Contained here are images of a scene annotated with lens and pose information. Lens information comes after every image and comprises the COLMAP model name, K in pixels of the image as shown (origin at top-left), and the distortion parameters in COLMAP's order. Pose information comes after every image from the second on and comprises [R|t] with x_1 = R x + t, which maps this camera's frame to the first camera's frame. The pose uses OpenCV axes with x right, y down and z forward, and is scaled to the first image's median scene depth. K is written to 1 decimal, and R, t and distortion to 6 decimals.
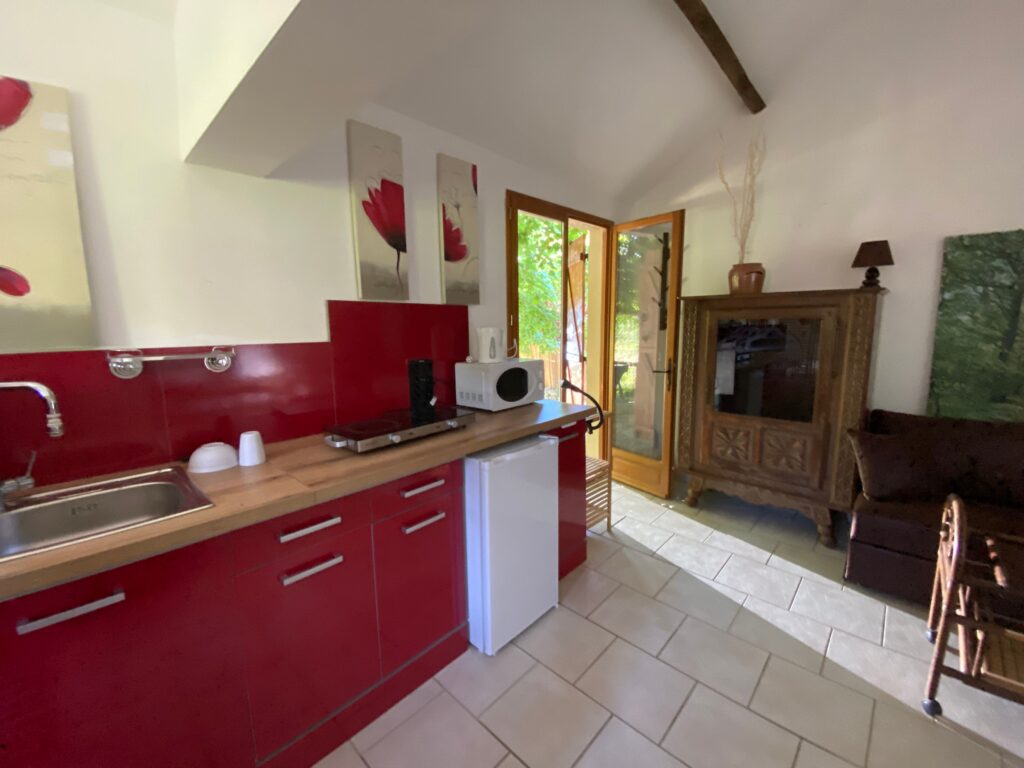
lens RADIAL K [[415.3, 0, 512.2], [0, 415.3, 379.9], [0, 0, 1]] dist [0.021826, -0.020503]
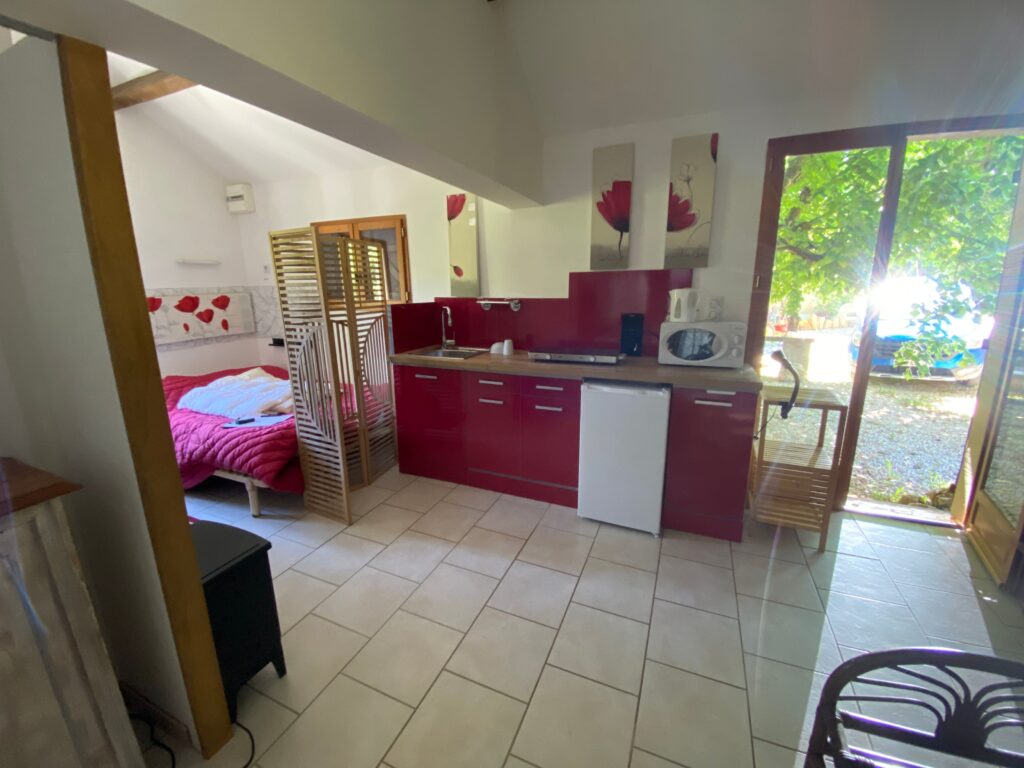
lens RADIAL K [[415.3, 0, 514.1], [0, 415.3, 381.2], [0, 0, 1]] dist [0.029859, -0.025349]
pose [[0.333629, 0.211522, -0.918667, 0.813987], [-0.119534, 0.976128, 0.181342, -0.032067], [0.935095, 0.049311, 0.350949, 0.179166]]
